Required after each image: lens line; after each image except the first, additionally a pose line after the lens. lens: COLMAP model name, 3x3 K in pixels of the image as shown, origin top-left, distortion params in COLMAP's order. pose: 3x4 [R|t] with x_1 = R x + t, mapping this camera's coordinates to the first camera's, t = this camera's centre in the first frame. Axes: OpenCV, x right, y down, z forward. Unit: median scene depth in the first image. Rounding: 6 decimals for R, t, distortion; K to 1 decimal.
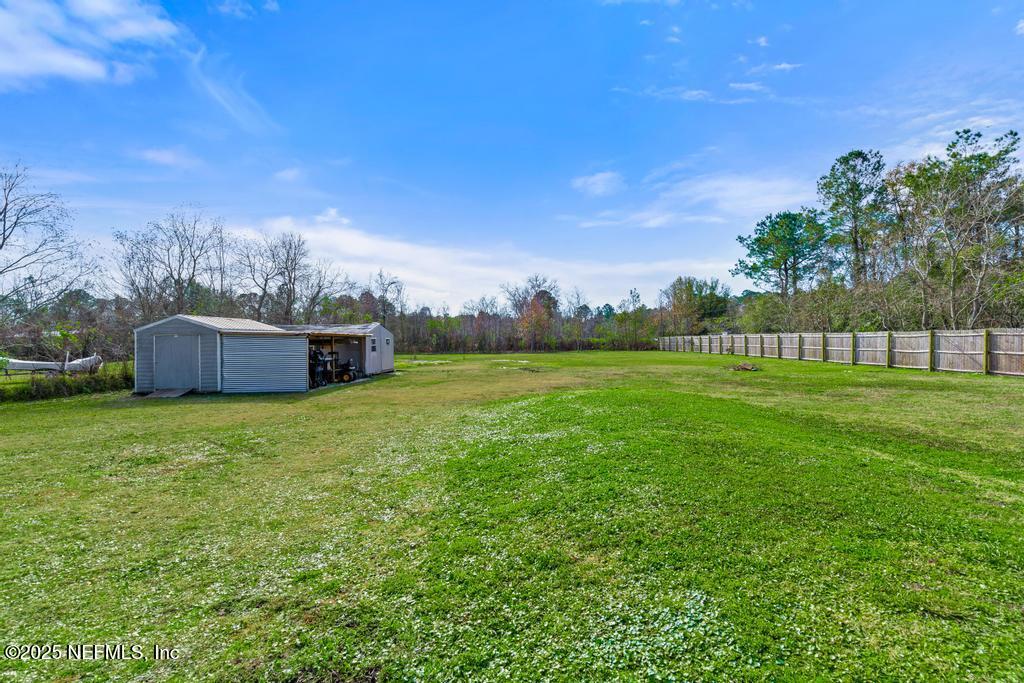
lens RADIAL K [[477.6, 0, 519.9], [0, 477.6, 341.1], [0, 0, 1]] dist [-0.000916, -0.000681]
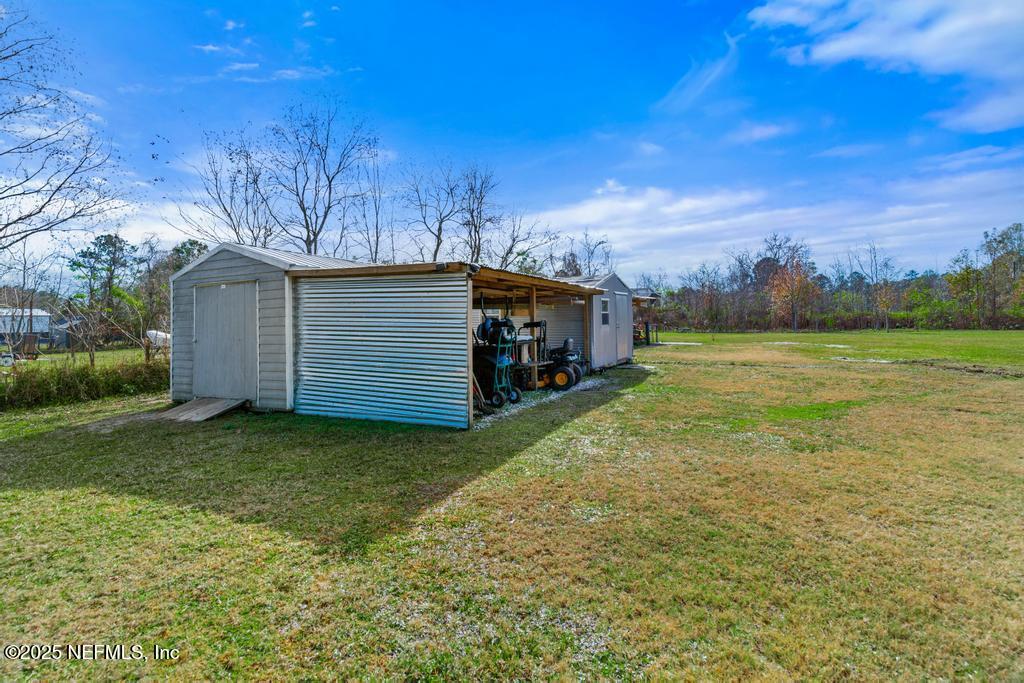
lens RADIAL K [[458.9, 0, 507.0], [0, 458.9, 338.9], [0, 0, 1]] dist [0.000020, -0.000217]
pose [[0.911894, 0.009446, -0.410317, -0.233738], [0.005261, 0.999384, 0.034699, 0.022843], [0.410392, -0.033801, 0.911283, 0.587102]]
